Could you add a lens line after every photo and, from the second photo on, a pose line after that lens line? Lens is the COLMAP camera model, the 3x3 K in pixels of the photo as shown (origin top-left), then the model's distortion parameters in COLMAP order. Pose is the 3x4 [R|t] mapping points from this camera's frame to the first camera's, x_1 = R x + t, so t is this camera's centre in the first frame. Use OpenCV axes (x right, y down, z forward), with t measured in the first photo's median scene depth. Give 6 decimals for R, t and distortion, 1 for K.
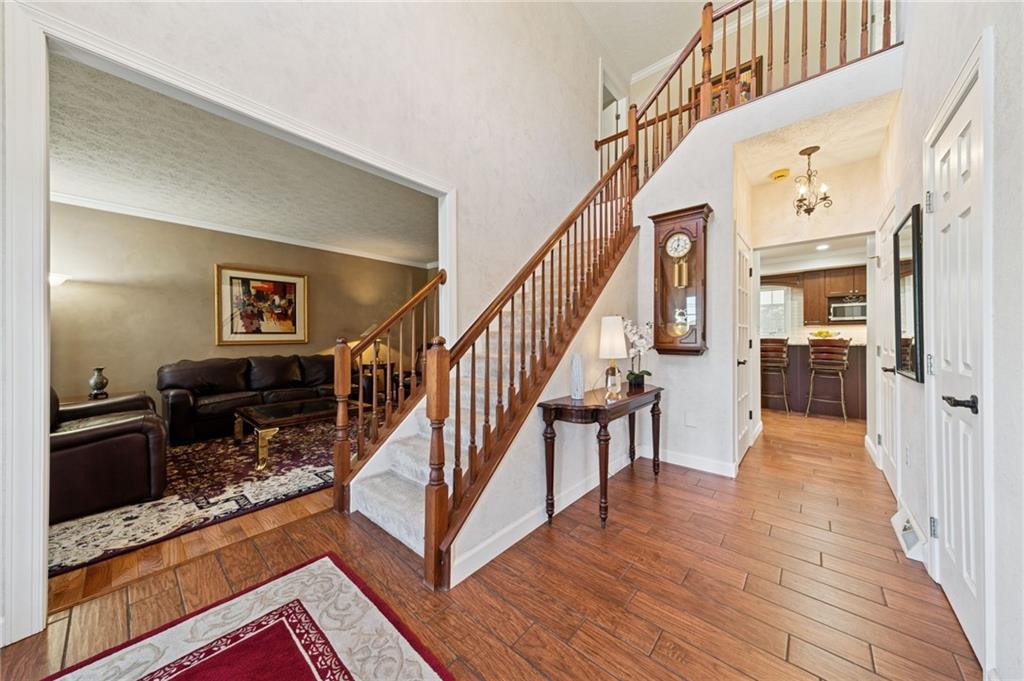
lens RADIAL K [[340.2, 0, 517.0], [0, 340.2, 340.5], [0, 0, 1]] dist [0.001965, -0.000032]
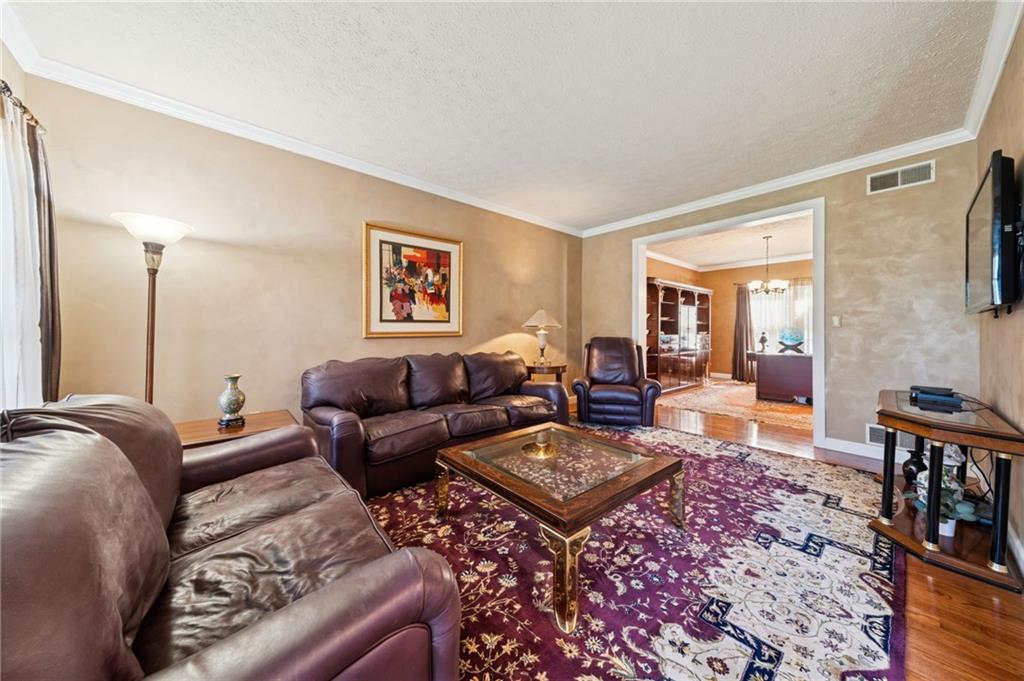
lens RADIAL K [[340.2, 0, 505.6], [0, 340.2, 334.0], [0, 0, 1]] dist [0.001965, -0.000032]
pose [[0.989358, 0.011656, -0.145034, -0.475510], [-0.010542, 0.999909, 0.008450, -0.003456], [0.145119, -0.006831, 0.989391, 0.340676]]
